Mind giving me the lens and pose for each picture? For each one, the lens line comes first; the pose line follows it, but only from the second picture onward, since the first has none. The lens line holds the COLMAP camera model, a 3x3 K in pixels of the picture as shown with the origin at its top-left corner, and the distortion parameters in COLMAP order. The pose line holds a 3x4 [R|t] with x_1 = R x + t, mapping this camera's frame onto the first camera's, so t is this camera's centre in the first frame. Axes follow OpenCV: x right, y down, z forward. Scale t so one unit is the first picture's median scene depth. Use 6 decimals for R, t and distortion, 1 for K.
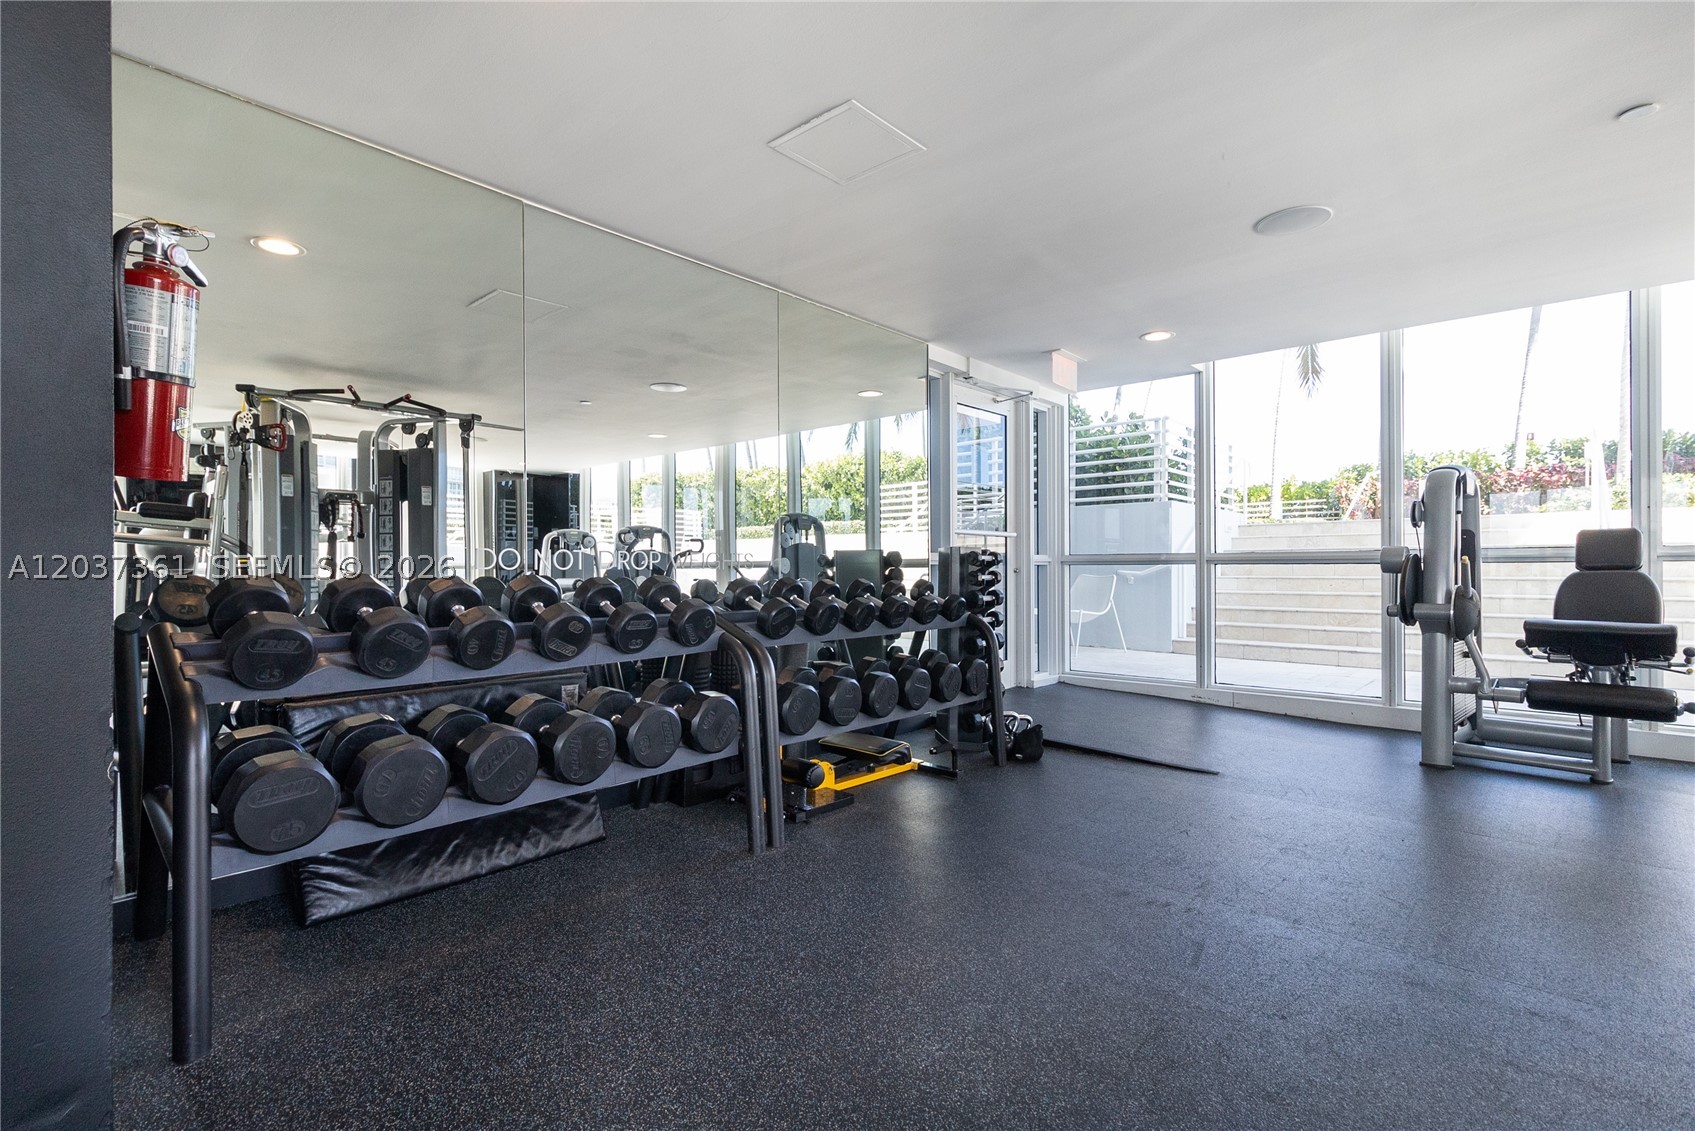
lens RADIAL K [[779.0, 0, 843.1], [0, 779.0, 557.1], [0, 0, 1]] dist [0.002801, 0.000547]
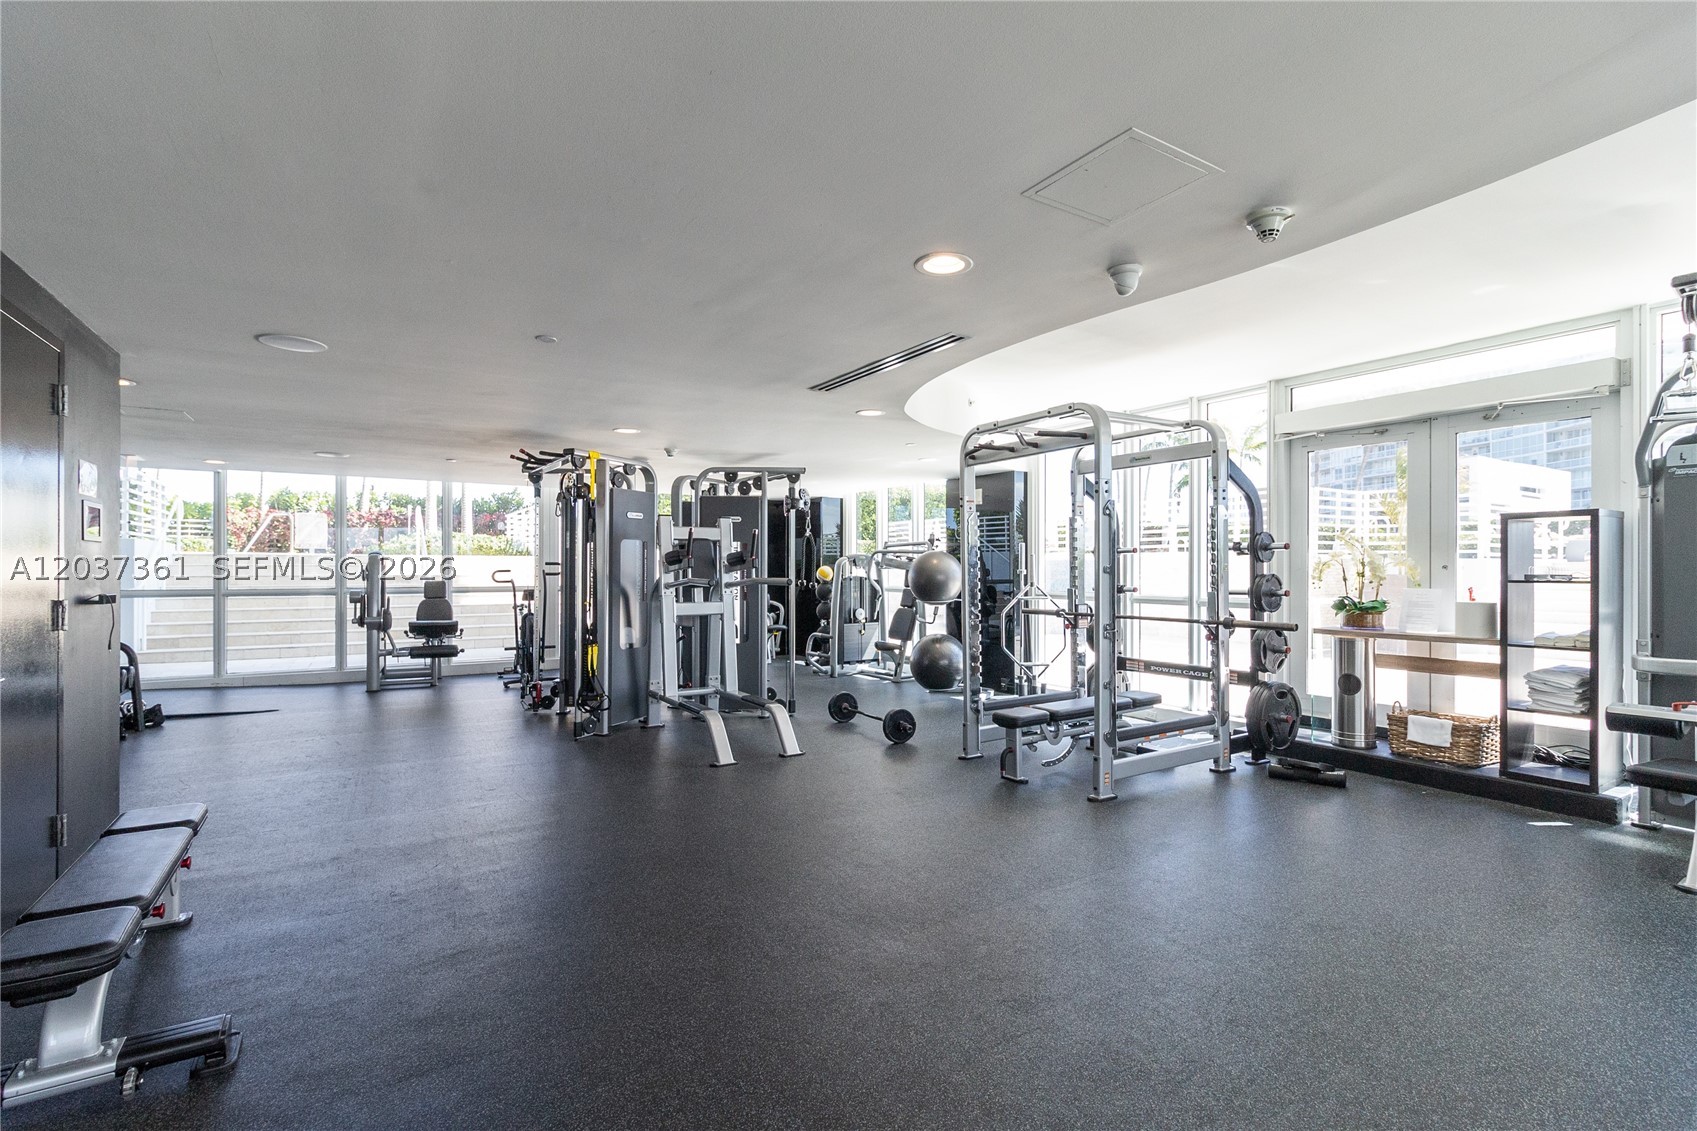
lens RADIAL K [[779.9, 0, 843.8], [0, 779.9, 561.6], [0, 0, 1]] dist [0.002801, 0.000547]
pose [[0.275572, 0.011249, 0.961215, -0.972370], [-0.015570, 0.999853, -0.007237, -0.097940], [-0.961154, -0.012972, 0.275706, -0.854669]]
